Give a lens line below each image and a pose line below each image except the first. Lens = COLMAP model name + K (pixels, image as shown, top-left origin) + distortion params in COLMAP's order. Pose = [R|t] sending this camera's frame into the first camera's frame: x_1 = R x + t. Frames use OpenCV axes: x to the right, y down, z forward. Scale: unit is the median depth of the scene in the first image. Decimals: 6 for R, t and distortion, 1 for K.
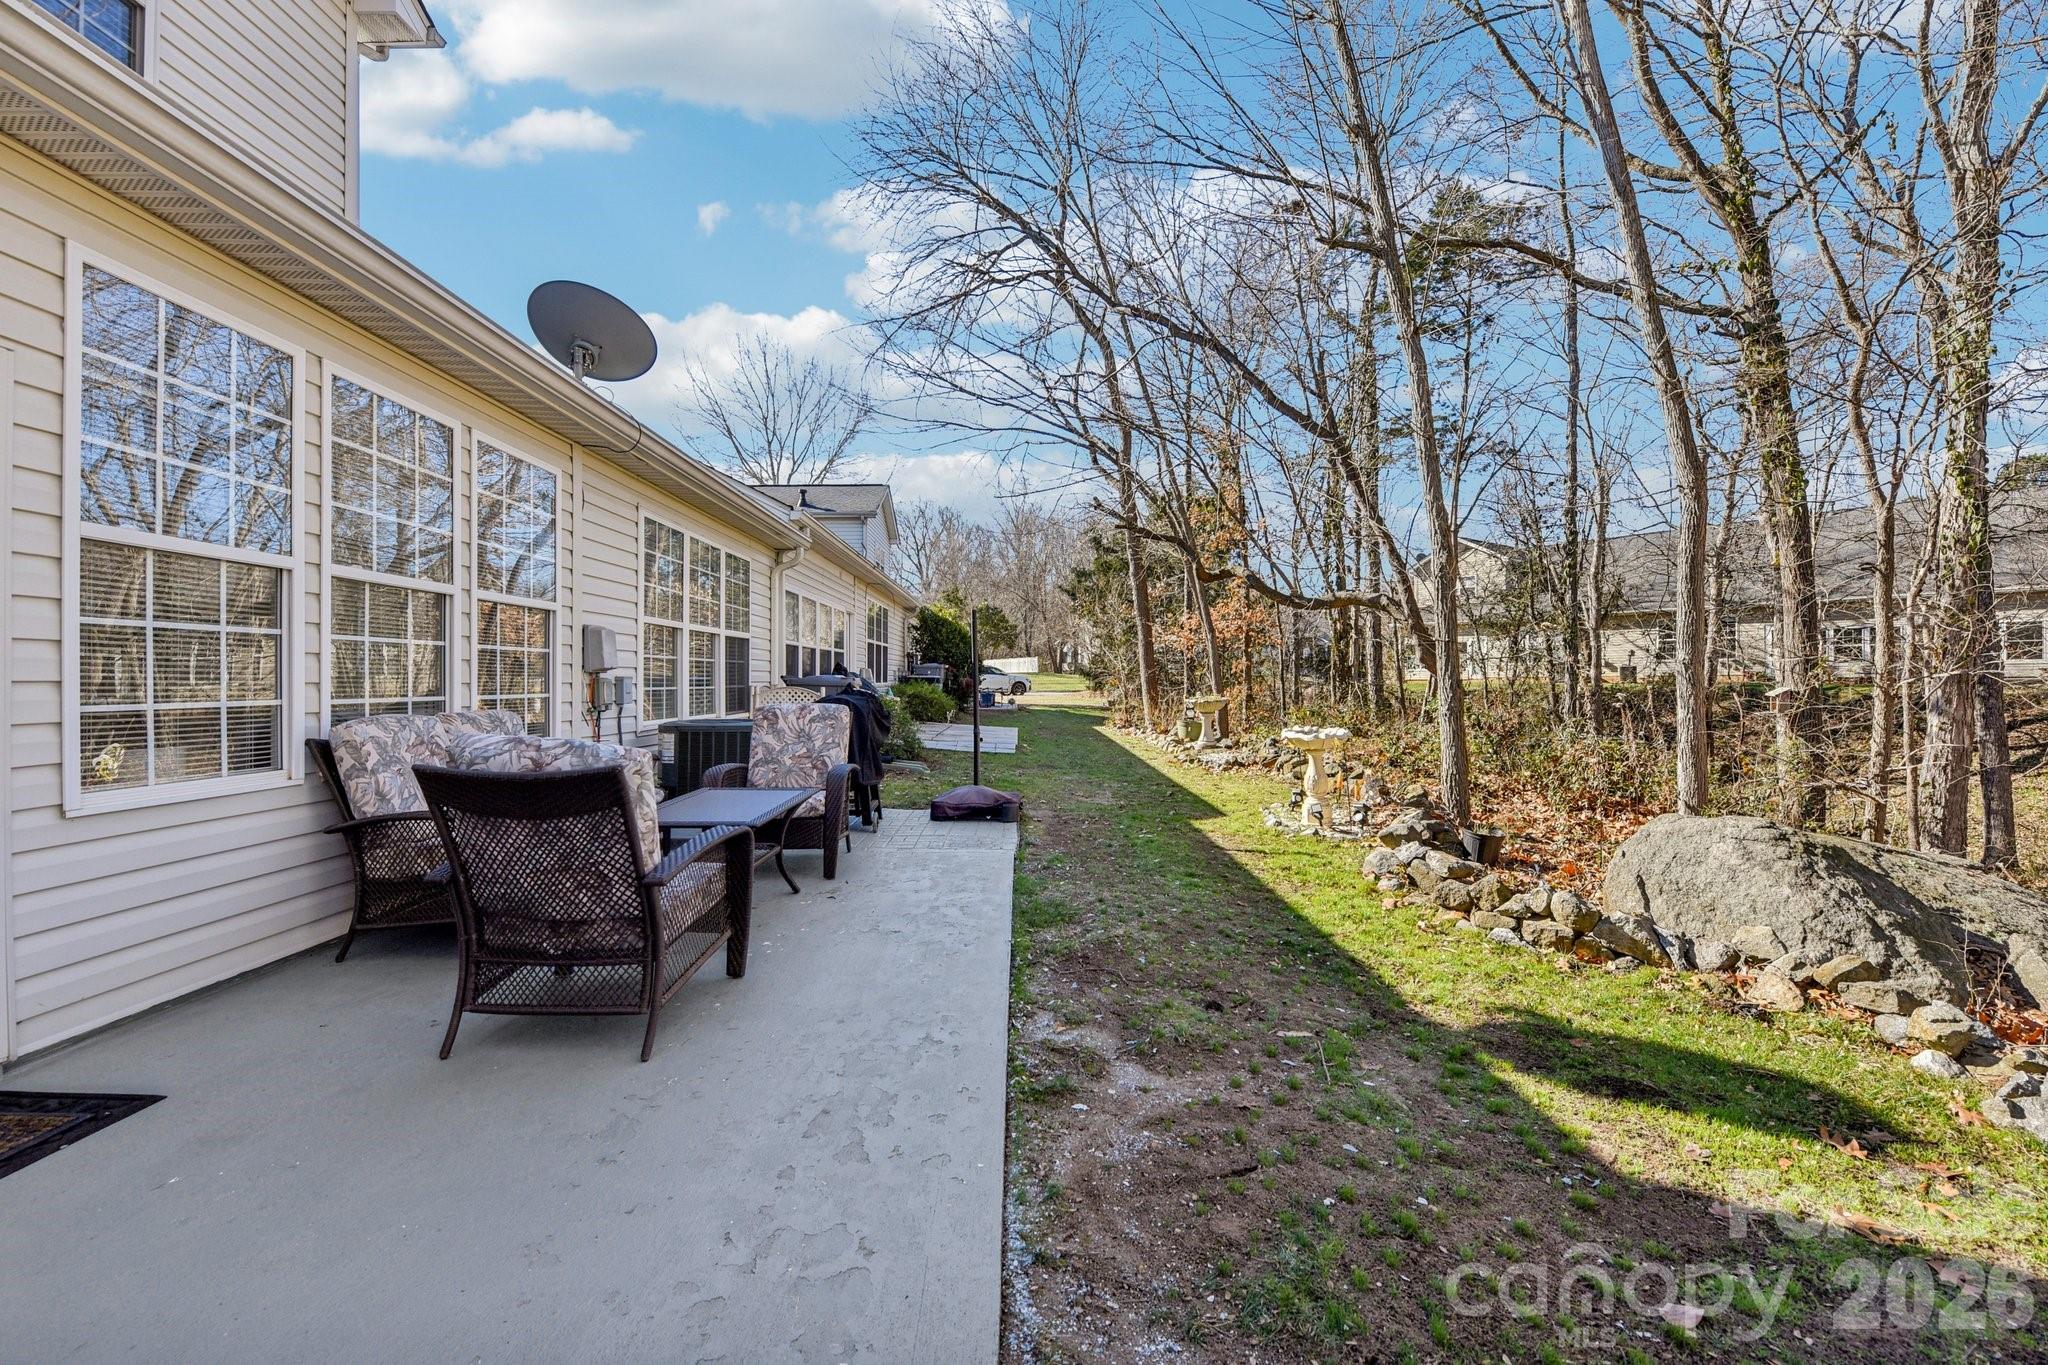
lens RADIAL K [[816.5, 0, 1012.2], [0, 816.5, 676.8], [0, 0, 1]] dist [-0.021570, -0.000237]
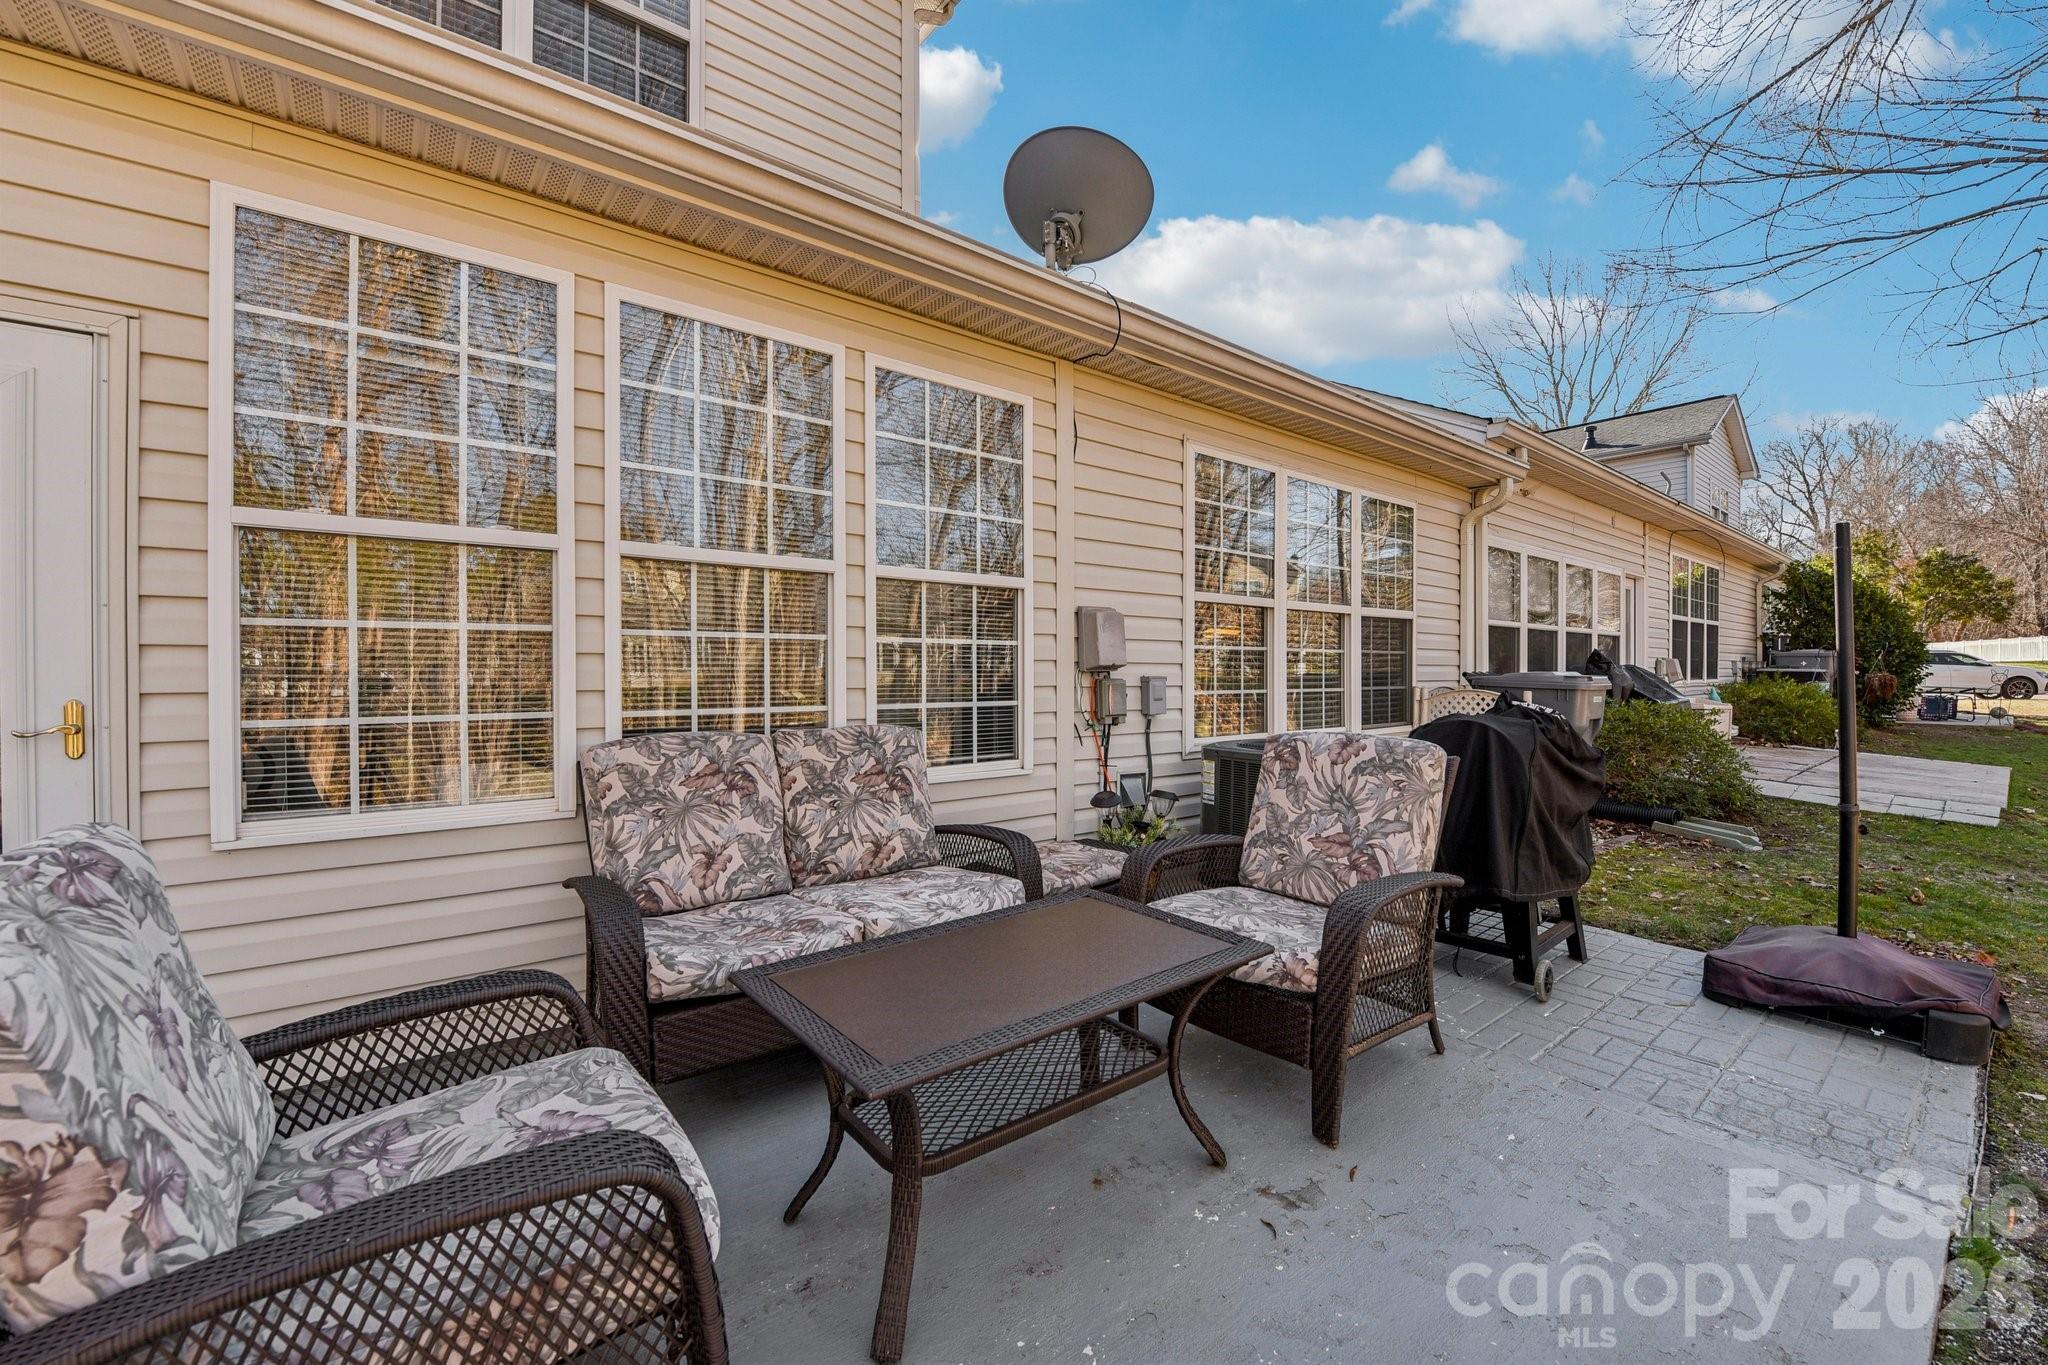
lens RADIAL K [[816.5, 0, 1012.2], [0, 816.5, 676.8], [0, 0, 1]] dist [-0.021570, -0.000237]
pose [[0.621182, 0.007228, -0.783633, 0.012754], [0.001321, 0.999946, 0.010270, -0.008929], [0.783665, -0.007415, 0.621139, 0.522562]]
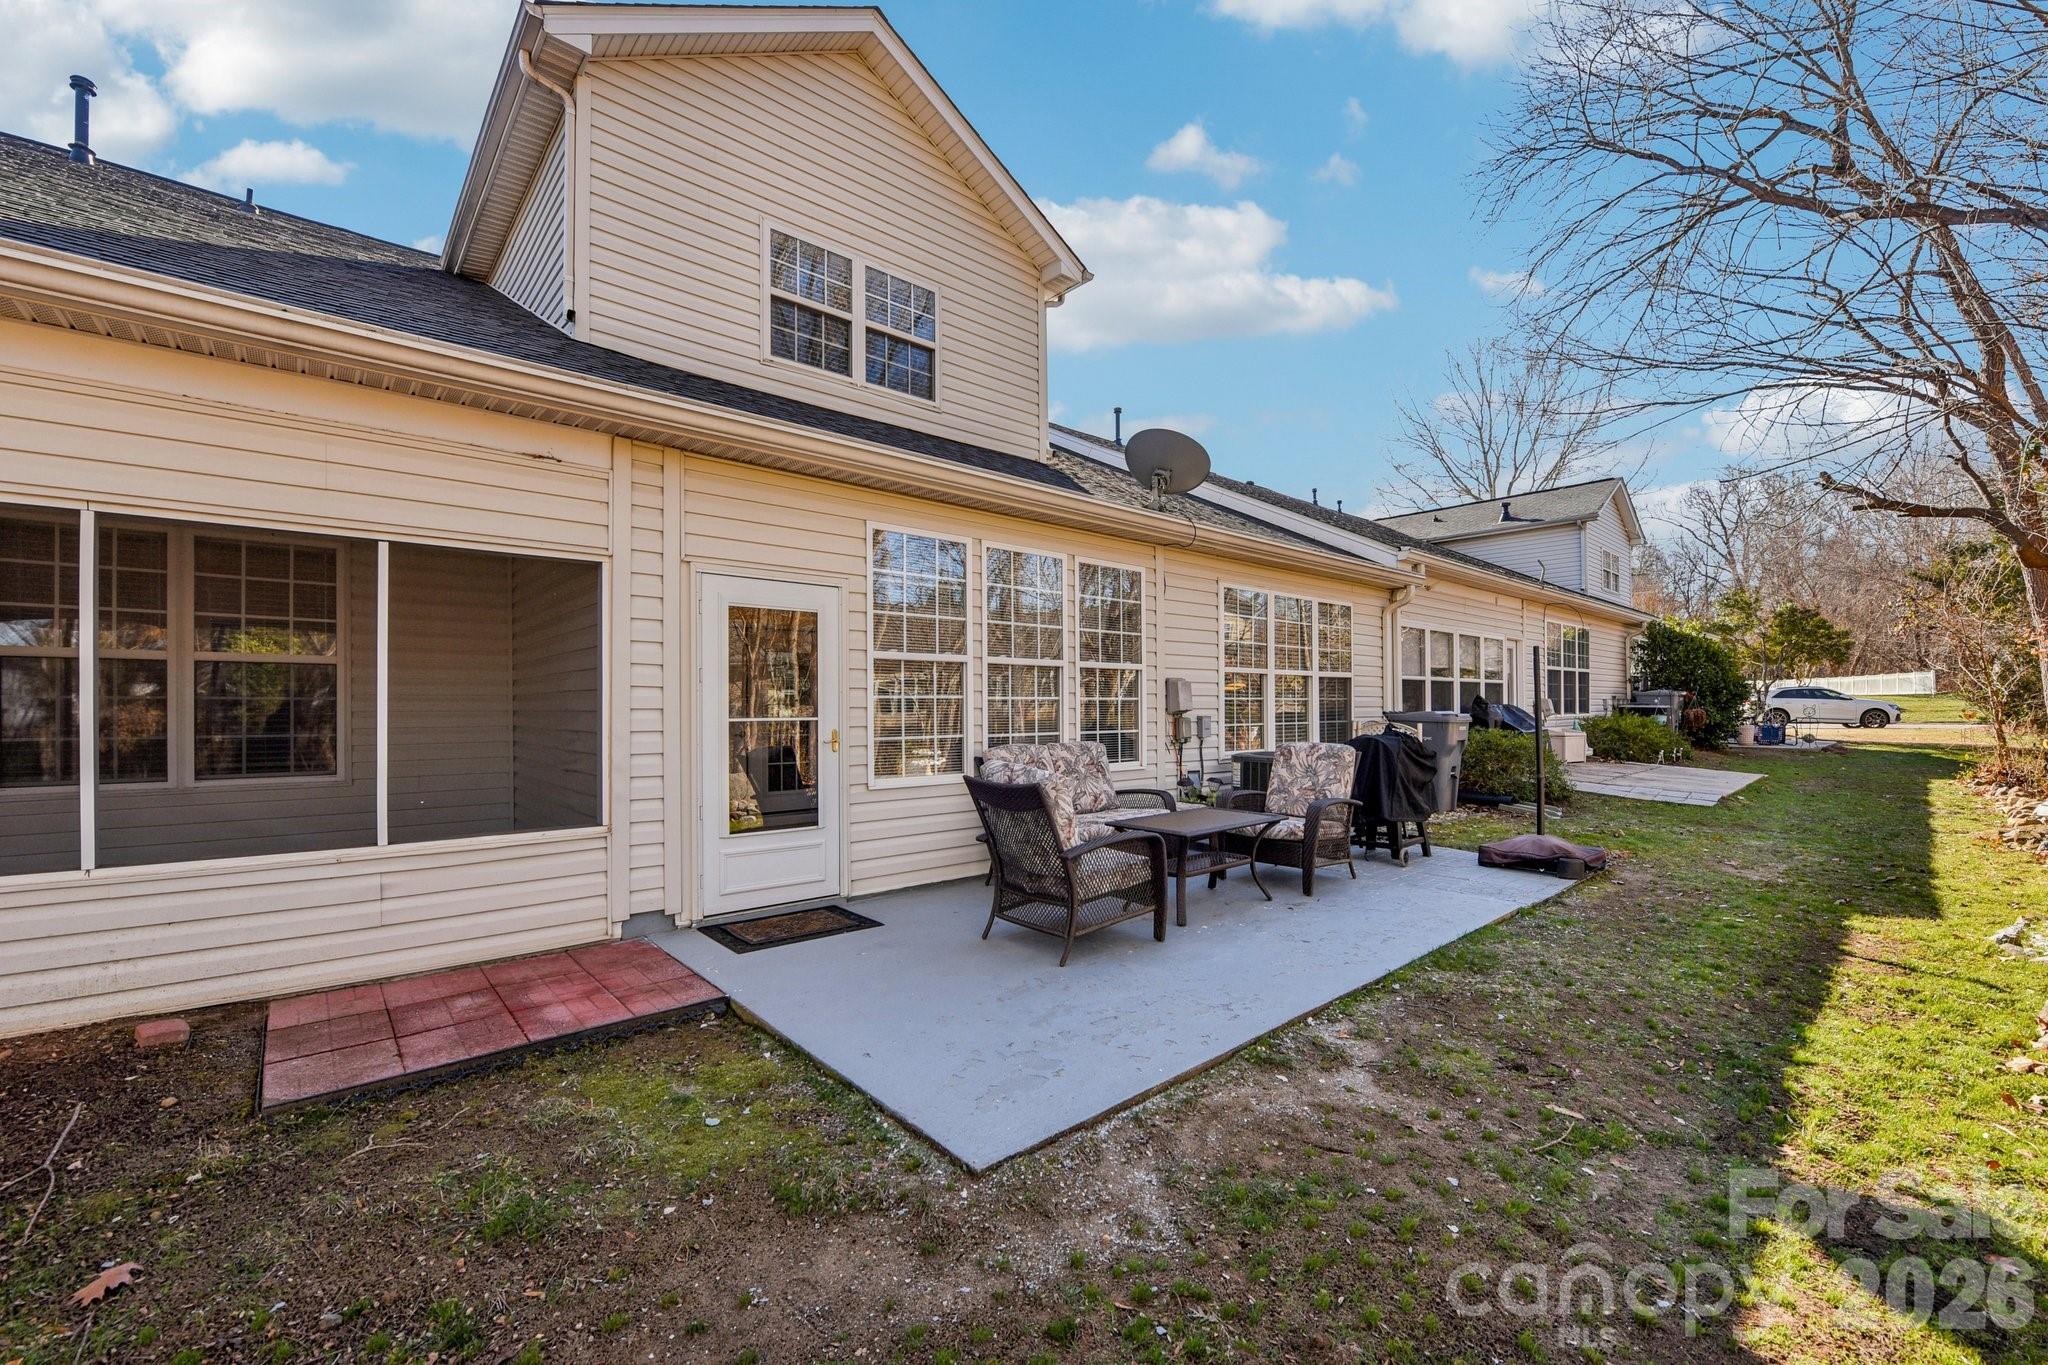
lens RADIAL K [[805.1, 0, 1015.4], [0, 805.1, 690.5], [0, 0, 1]] dist [-0.023466, -0.000352]
pose [[0.653939, -0.014231, -0.756414, 0.329144], [0.004078, 0.999875, -0.015286, -0.025723], [0.756536, 0.006911, 0.653915, -0.059851]]
